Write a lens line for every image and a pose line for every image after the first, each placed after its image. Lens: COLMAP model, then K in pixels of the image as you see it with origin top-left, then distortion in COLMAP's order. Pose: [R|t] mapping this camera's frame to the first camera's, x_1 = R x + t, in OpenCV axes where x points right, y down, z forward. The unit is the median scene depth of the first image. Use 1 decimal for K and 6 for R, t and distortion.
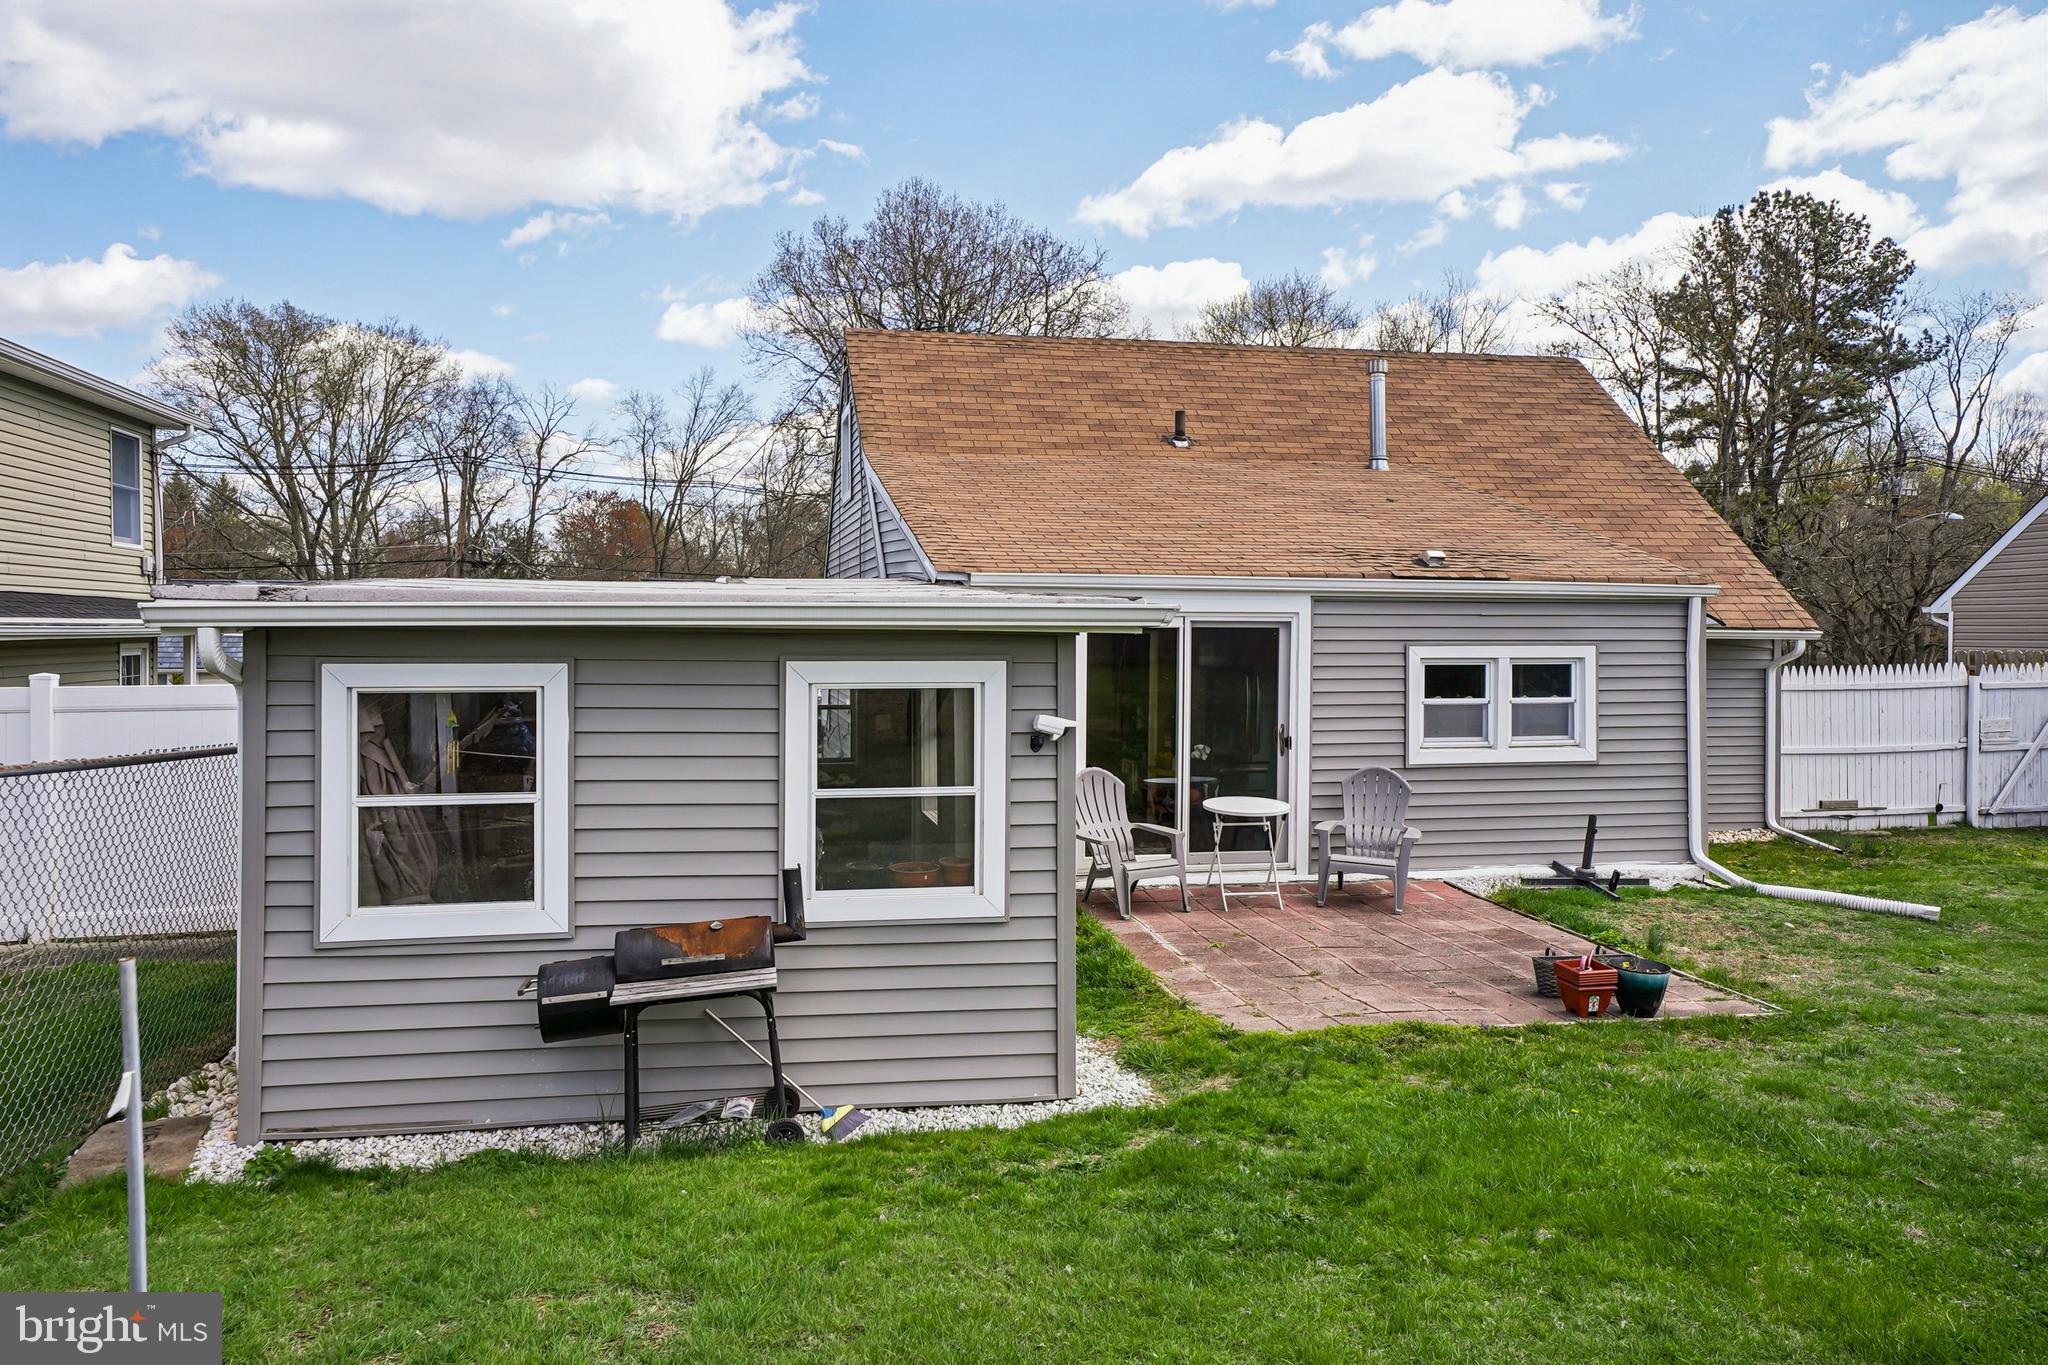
lens RADIAL K [[1437.8, 0, 1024.8], [0, 1437.8, 615.5], [0, 0, 1]] dist [0.066068, 0.001175]
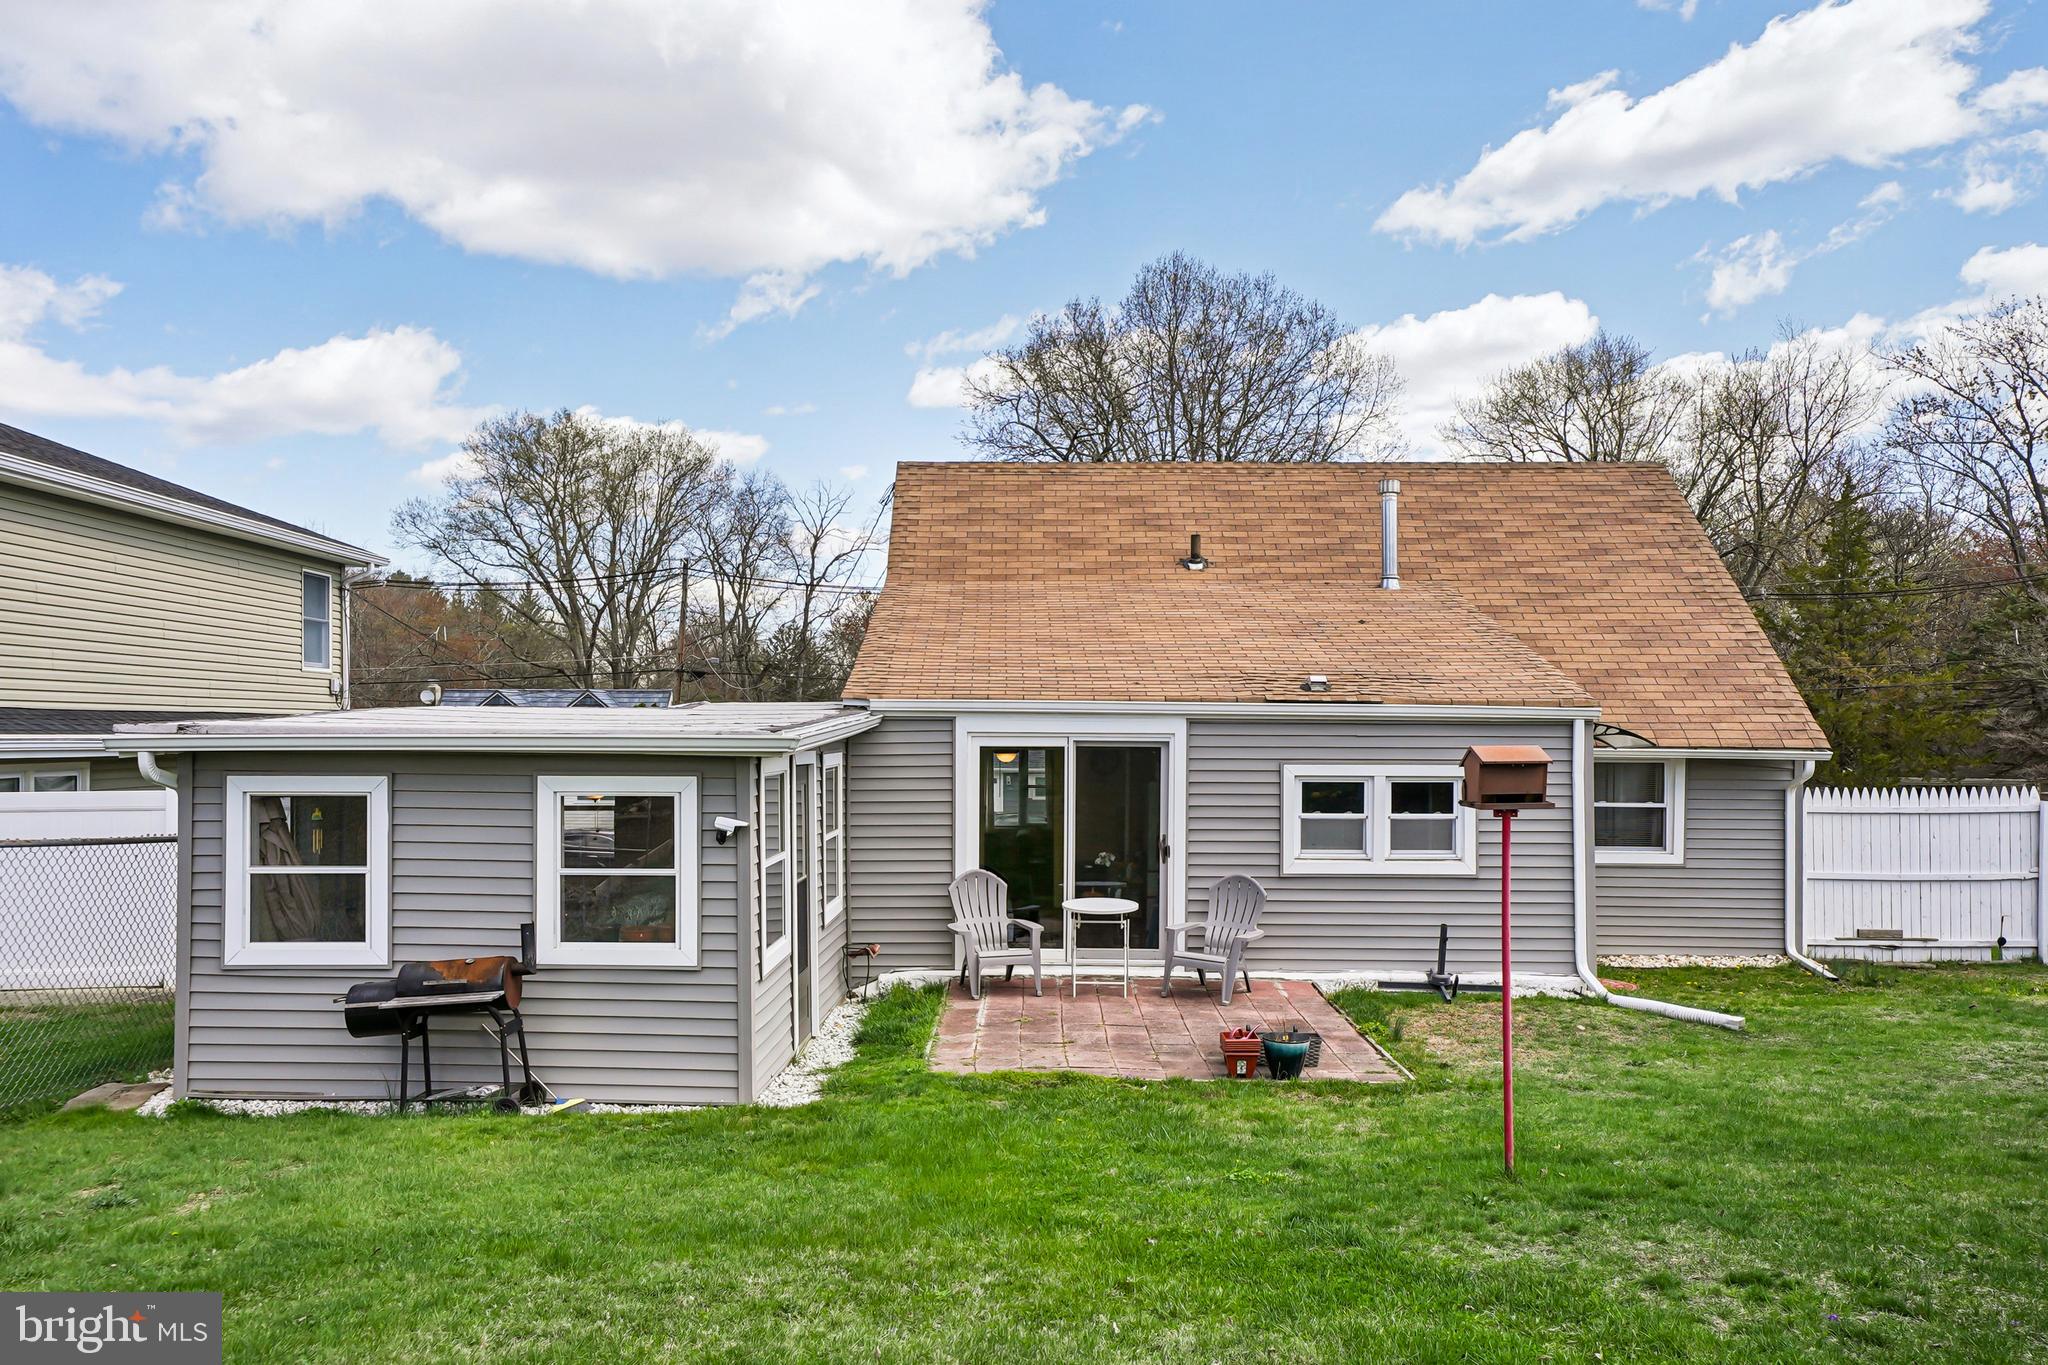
lens RADIAL K [[1624.6, 0, 1024.0], [0, 1624.6, 682.5], [0, 0, 1]] dist [0.078306, 0.011003]
pose [[0.977389, -0.004452, -0.211403, 0.324809], [-0.000565, 0.999720, -0.023663, -0.010948], [0.211449, 0.023247, 0.977112, -0.231225]]
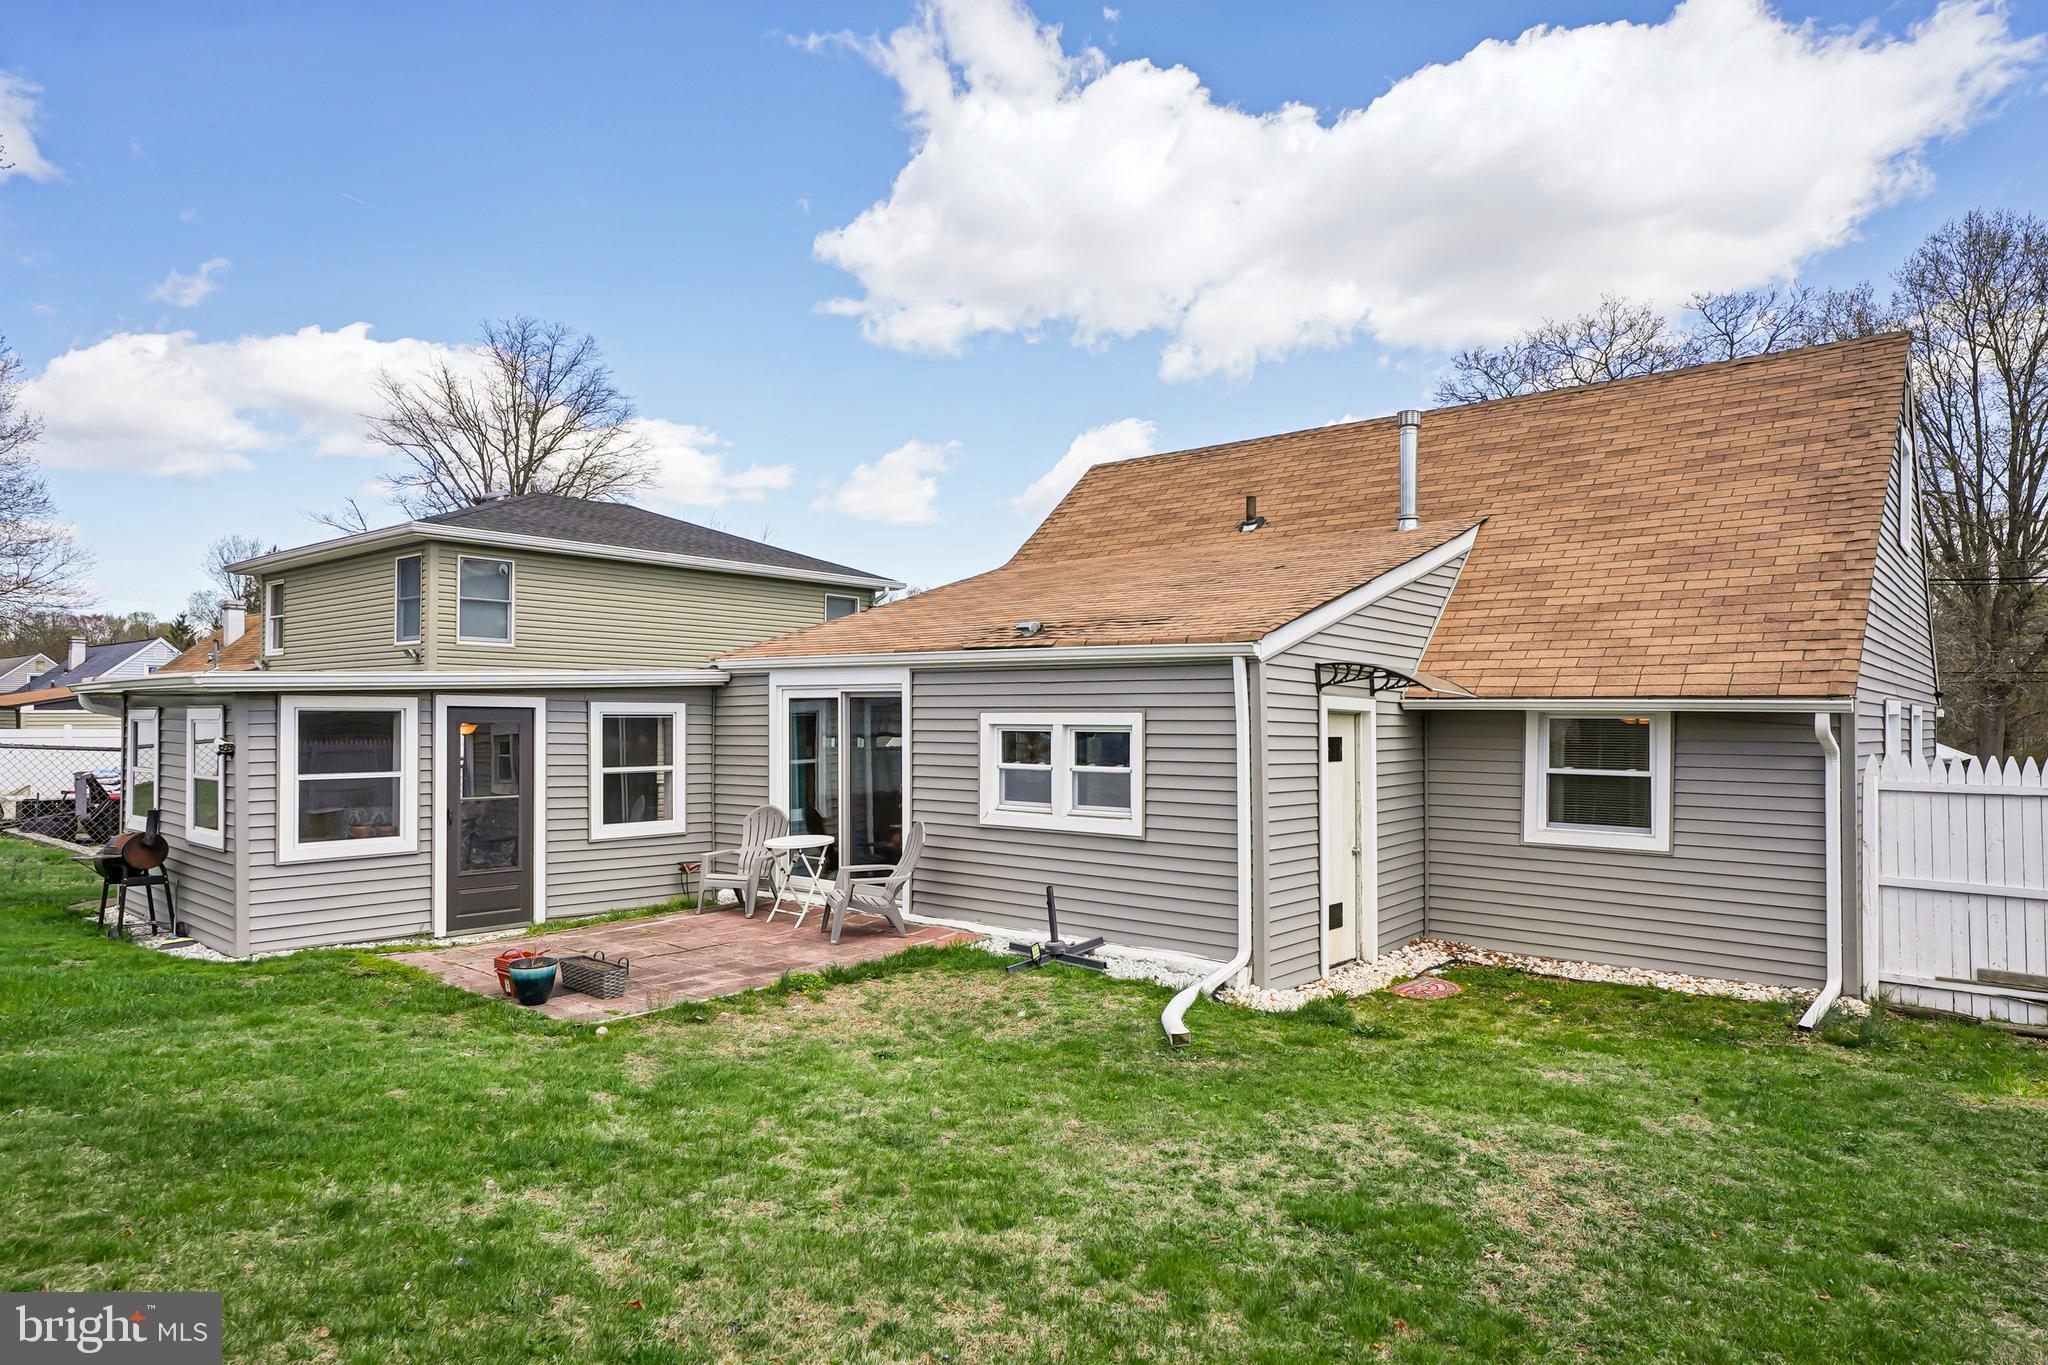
lens RADIAL K [[1159.8, 0, 1015.7], [0, 1159.8, 685.7], [0, 0, 1]] dist [0.026287, 0.000080]
pose [[0.609139, -0.019196, -0.792831, 0.933693], [0.002348, 0.999746, -0.022401, 0.020025], [0.793060, 0.011784, 0.609030, 0.484352]]
